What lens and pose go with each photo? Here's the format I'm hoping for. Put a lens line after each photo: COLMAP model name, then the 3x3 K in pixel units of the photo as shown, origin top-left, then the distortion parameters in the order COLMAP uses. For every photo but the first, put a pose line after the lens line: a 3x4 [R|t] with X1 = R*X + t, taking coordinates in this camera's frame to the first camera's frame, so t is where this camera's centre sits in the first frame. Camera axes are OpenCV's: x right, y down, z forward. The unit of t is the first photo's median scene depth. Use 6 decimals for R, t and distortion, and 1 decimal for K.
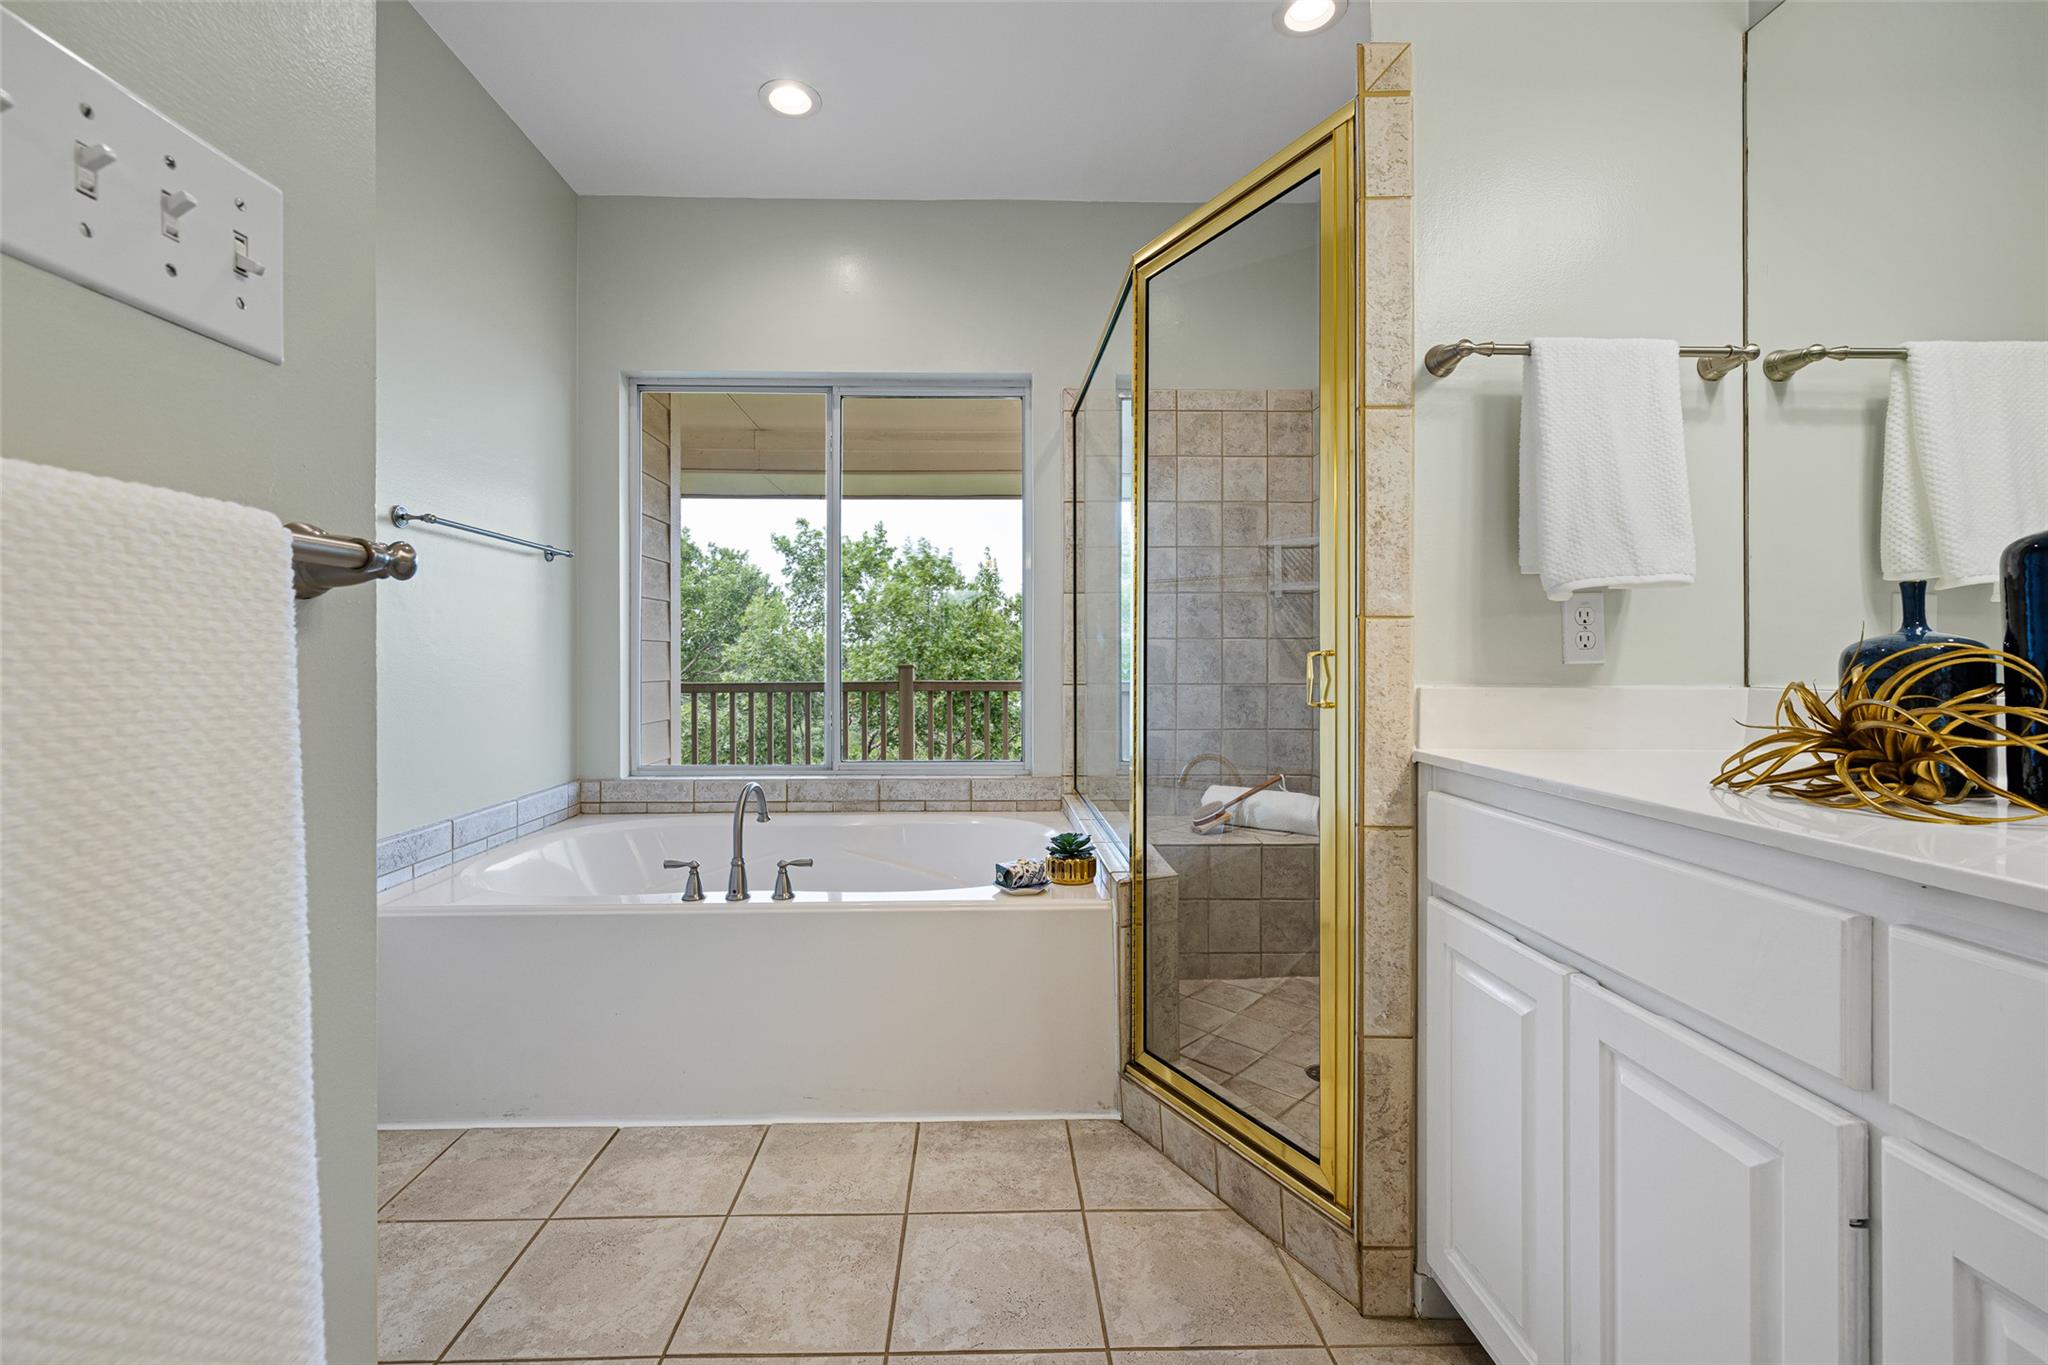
lens RADIAL K [[902.9, 0, 1019.0], [0, 902.9, 658.5], [0, 0, 1]] dist [0.000387, 0.000047]
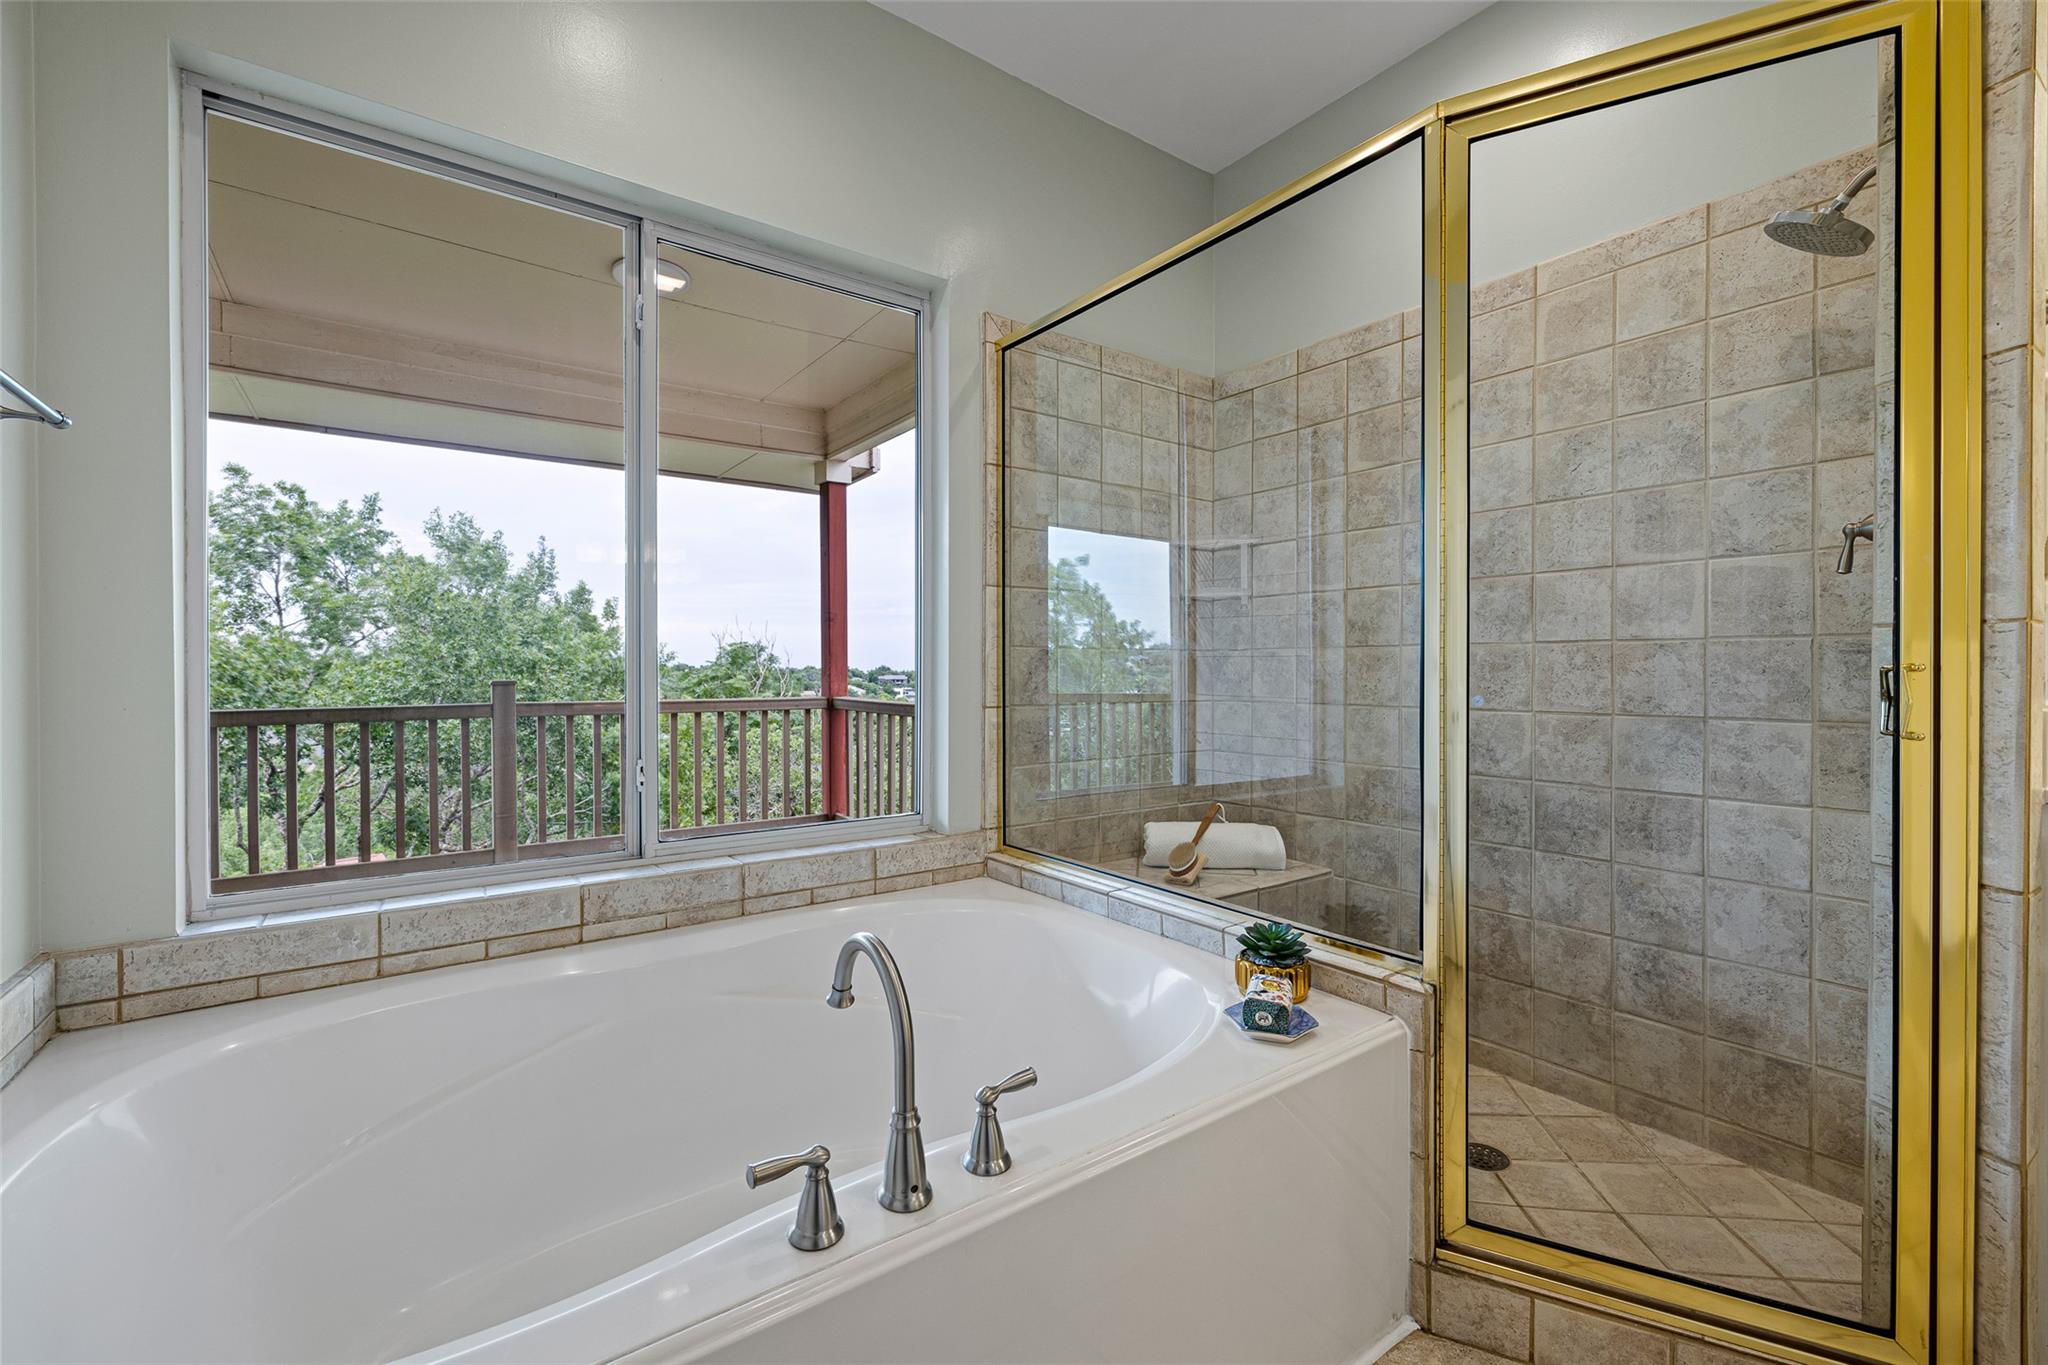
lens RADIAL K [[852.0, 0, 1009.4], [0, 852.0, 675.6], [0, 0, 1]] dist [-0.000899, -0.000012]
pose [[0.826251, -0.001482, 0.563301, -0.334310], [-0.000440, 0.999995, 0.003277, 0.000288], [-0.563302, -0.002956, 0.826245, 0.405985]]
